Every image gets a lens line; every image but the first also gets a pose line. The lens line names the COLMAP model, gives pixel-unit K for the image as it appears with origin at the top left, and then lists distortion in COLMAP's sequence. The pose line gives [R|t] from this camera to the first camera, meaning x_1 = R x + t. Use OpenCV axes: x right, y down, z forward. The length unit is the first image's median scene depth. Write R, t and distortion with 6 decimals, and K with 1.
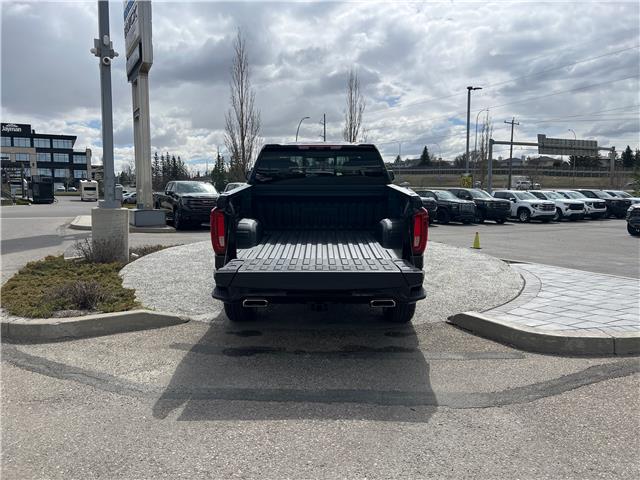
lens RADIAL K [[486.4, 0, 320.0], [0, 486.4, 240.0], [0, 0, 1]] dist [0.025711, -0.008784]
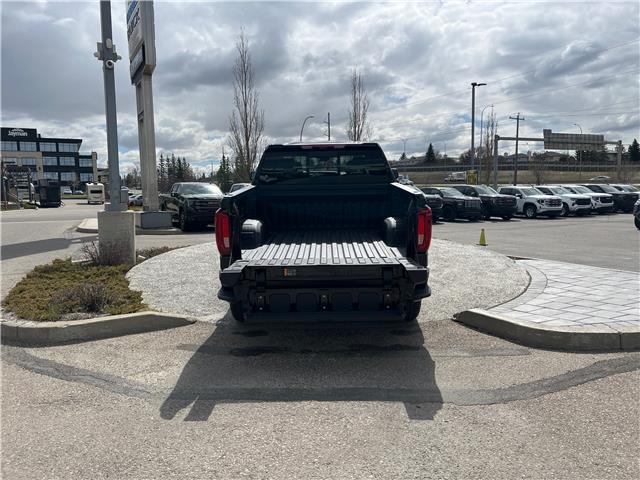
lens RADIAL K [[486.4, 0, 321.8], [0, 486.4, 241.5], [0, 0, 1]] dist [0.023754, -0.003597]
pose [[0.999833, -0.015765, -0.009223, 0.003235], [0.015811, 0.999863, 0.004863, -0.000626], [0.009145, -0.005008, 0.999946, -0.002599]]
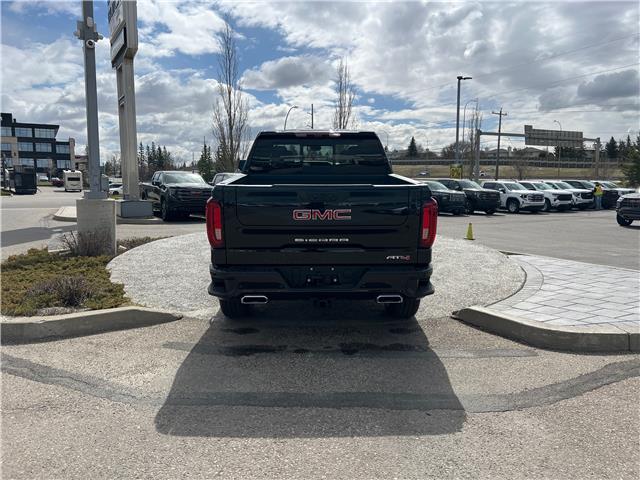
lens RADIAL K [[486.4, 0, 320.0], [0, 486.4, 240.0], [0, 0, 1]] dist [0.025711, -0.008784]
pose [[0.999673, -0.002565, 0.025460, -0.022727], [0.002084, 0.999819, 0.018925, -0.002614], [-0.025504, -0.018866, 0.999497, 0.043358]]
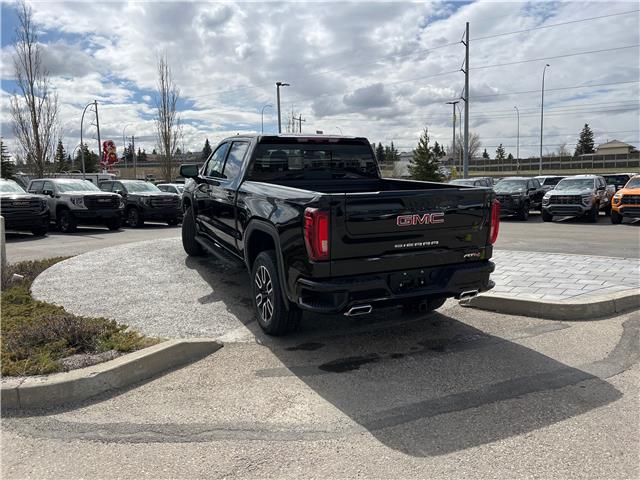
lens RADIAL K [[480.6, 0, 318.7], [0, 480.6, 273.0], [0, 0, 1]] dist [0.079115, -0.104141]
pose [[0.899245, -0.100978, 0.425632, -0.434723], [0.066661, 0.993261, 0.094806, -0.023390], [-0.432337, -0.056881, 0.899916, 0.171546]]
